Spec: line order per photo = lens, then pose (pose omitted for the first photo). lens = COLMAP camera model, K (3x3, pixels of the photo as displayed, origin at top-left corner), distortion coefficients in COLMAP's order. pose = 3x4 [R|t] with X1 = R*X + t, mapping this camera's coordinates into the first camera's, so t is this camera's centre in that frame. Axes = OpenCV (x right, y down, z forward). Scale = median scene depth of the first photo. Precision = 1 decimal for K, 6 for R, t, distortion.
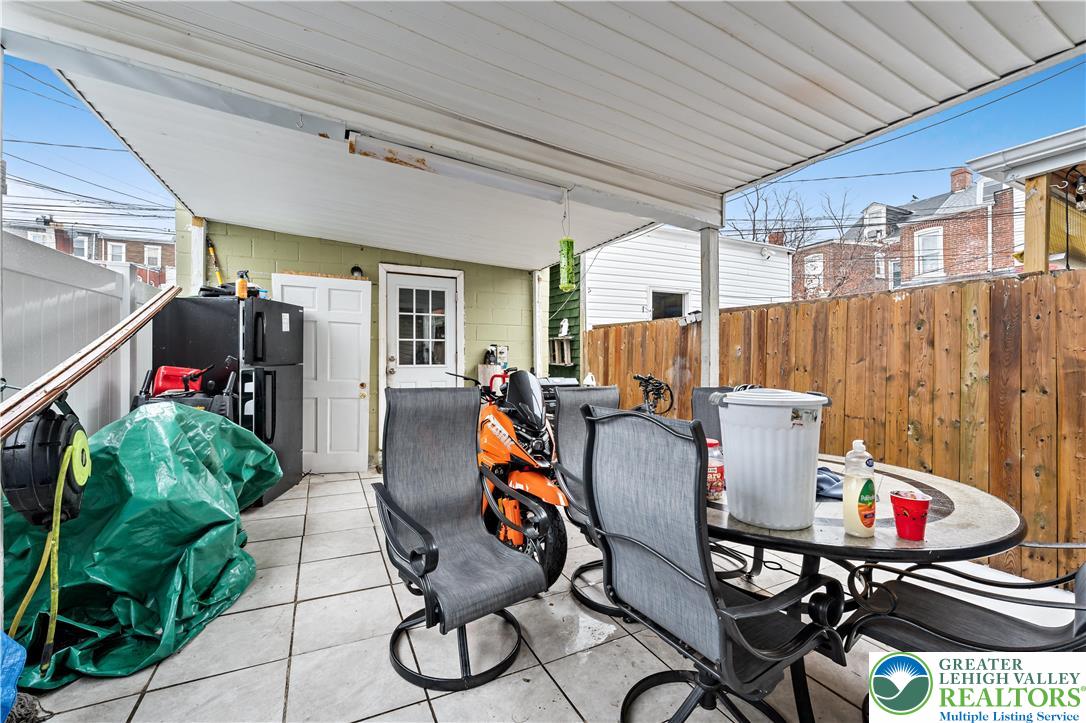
lens RADIAL K [[432.8, 0, 539.5], [0, 432.8, 361.5], [0, 0, 1]] dist [-0.000514, -0.000020]
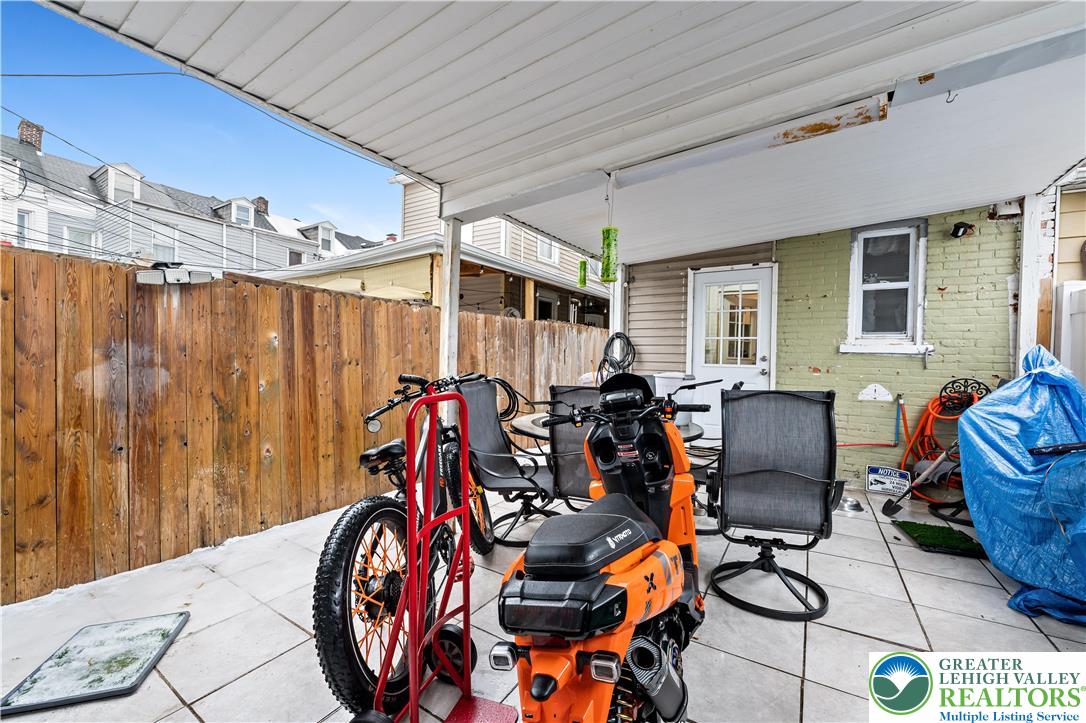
lens RADIAL K [[432.8, 0, 539.5], [0, 432.8, 361.5], [0, 0, 1]] dist [-0.000514, -0.000020]
pose [[-0.494592, -0.010057, 0.869067, -0.482276], [-0.009432, 0.999936, 0.006204, 0.004787], [-0.869074, -0.005129, -0.494656, 1.150750]]
